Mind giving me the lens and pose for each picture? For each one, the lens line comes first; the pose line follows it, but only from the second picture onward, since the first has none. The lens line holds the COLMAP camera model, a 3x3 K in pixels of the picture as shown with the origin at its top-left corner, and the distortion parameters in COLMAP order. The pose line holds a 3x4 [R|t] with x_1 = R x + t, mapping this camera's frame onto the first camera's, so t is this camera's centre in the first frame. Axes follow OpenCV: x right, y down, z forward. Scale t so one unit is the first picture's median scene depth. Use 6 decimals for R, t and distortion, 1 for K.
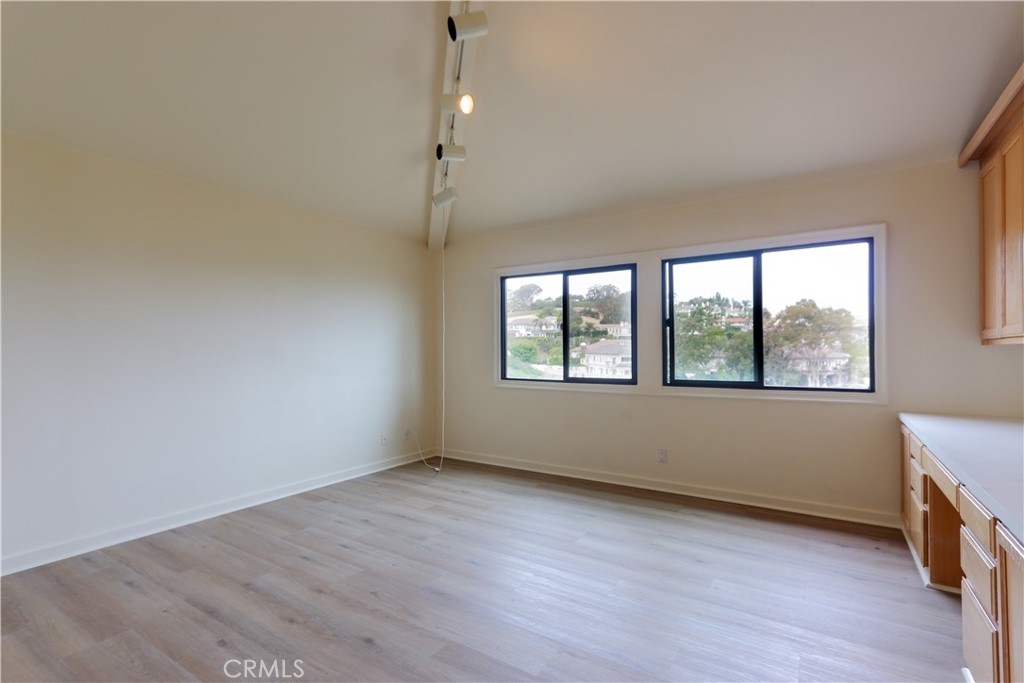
lens RADIAL K [[479.4, 0, 518.6], [0, 479.4, 348.5], [0, 0, 1]] dist [0.003823, 0.000371]
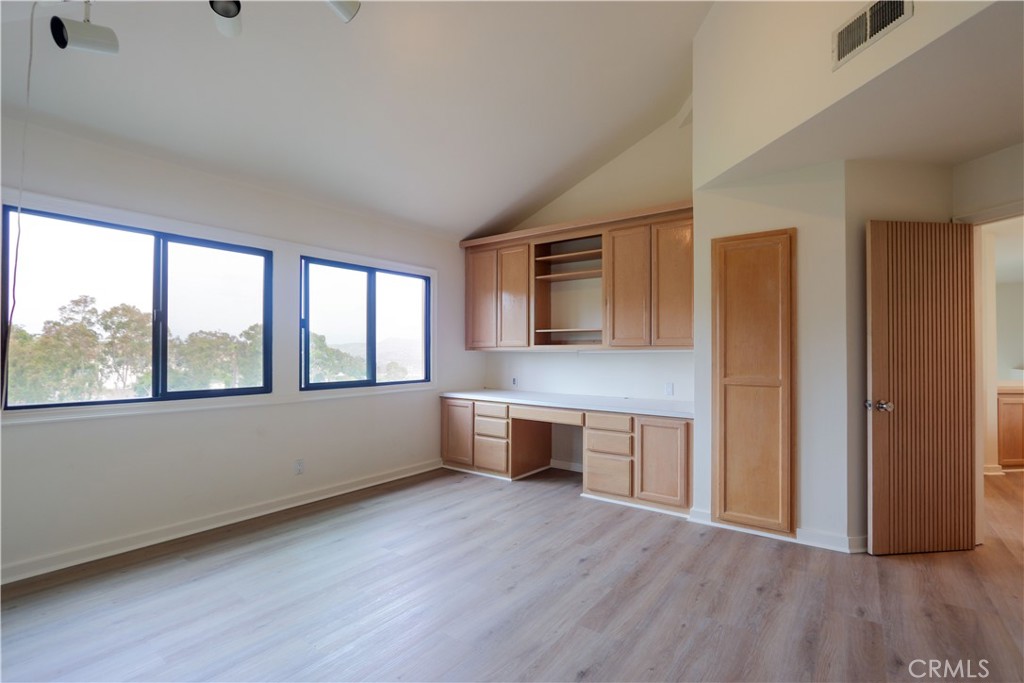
lens RADIAL K [[479.4, 0, 518.6], [0, 479.4, 348.5], [0, 0, 1]] dist [0.003823, 0.000371]
pose [[0.064158, 0.011460, 0.997874, -0.643586], [-0.006801, 0.999916, -0.011046, 0.003186], [-0.997917, -0.006078, 0.064230, 0.557843]]
